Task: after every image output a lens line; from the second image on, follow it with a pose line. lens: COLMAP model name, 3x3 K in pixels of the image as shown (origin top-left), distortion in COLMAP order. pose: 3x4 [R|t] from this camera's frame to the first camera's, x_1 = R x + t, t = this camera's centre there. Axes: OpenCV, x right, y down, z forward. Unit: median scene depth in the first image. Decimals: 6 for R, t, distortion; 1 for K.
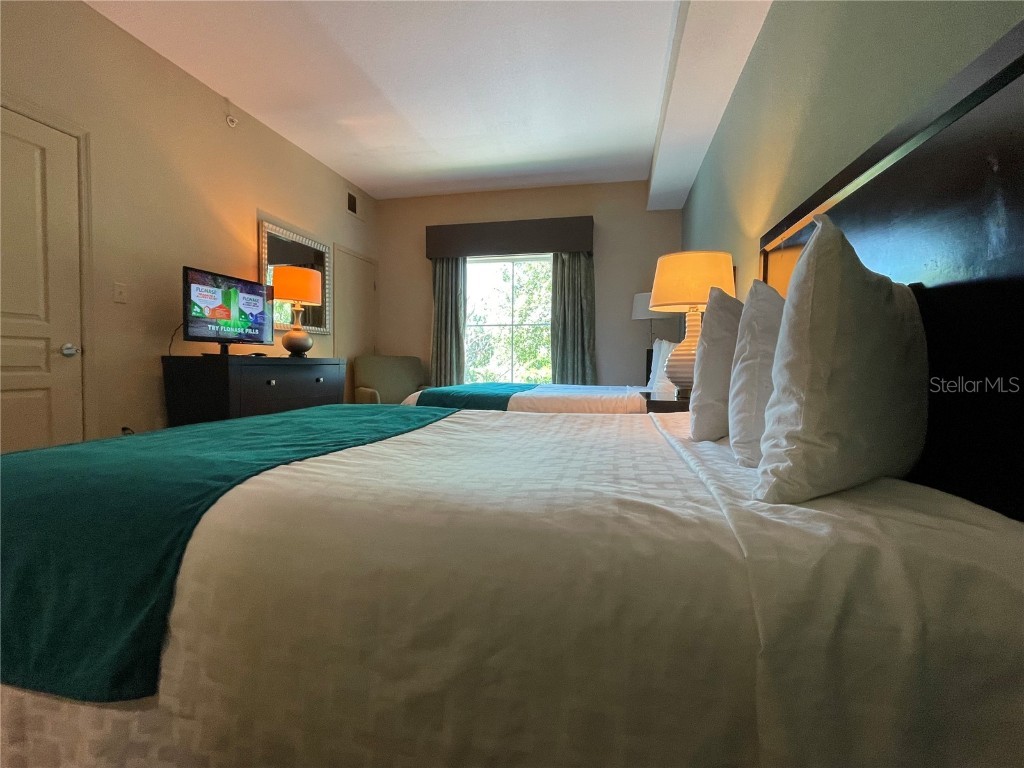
lens RADIAL K [[462.2, 0, 512.0], [0, 462.2, 384.0], [0, 0, 1]] dist [0.000613, 0.000590]
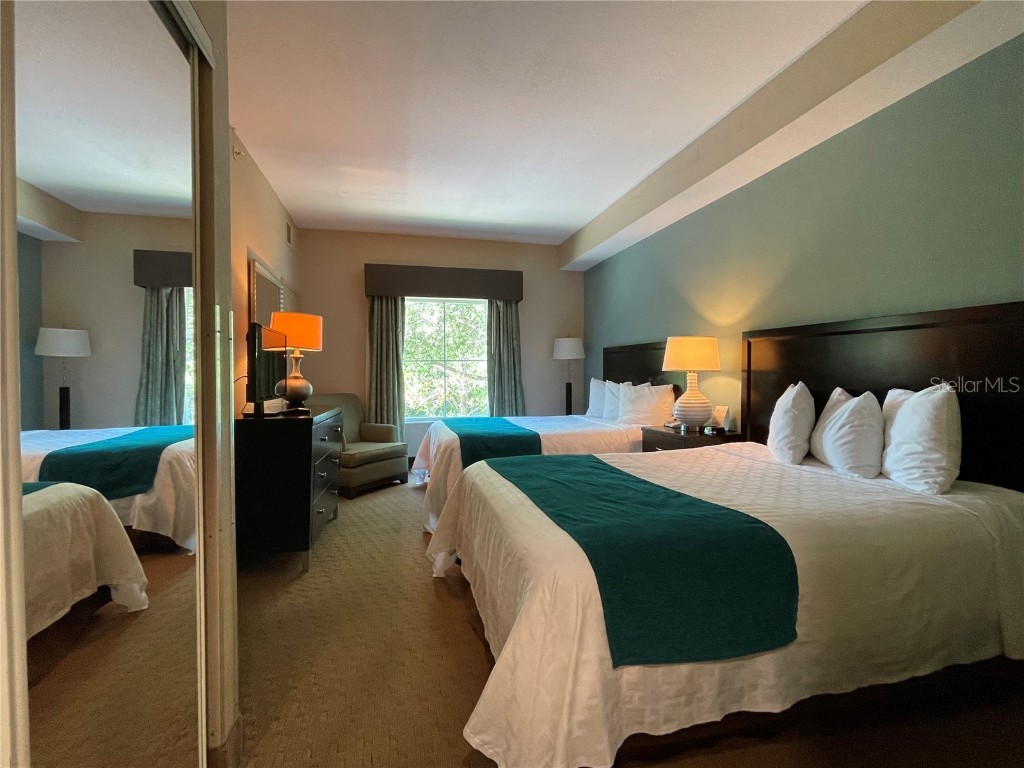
lens RADIAL K [[462.2, 0, 512.0], [0, 462.2, 384.0], [0, 0, 1]] dist [0.000613, 0.000590]
pose [[0.890762, -0.025330, 0.453763, -0.381442], [0.035832, 0.999252, -0.014559, -0.057229], [-0.453055, 0.029228, 0.891003, -0.031671]]
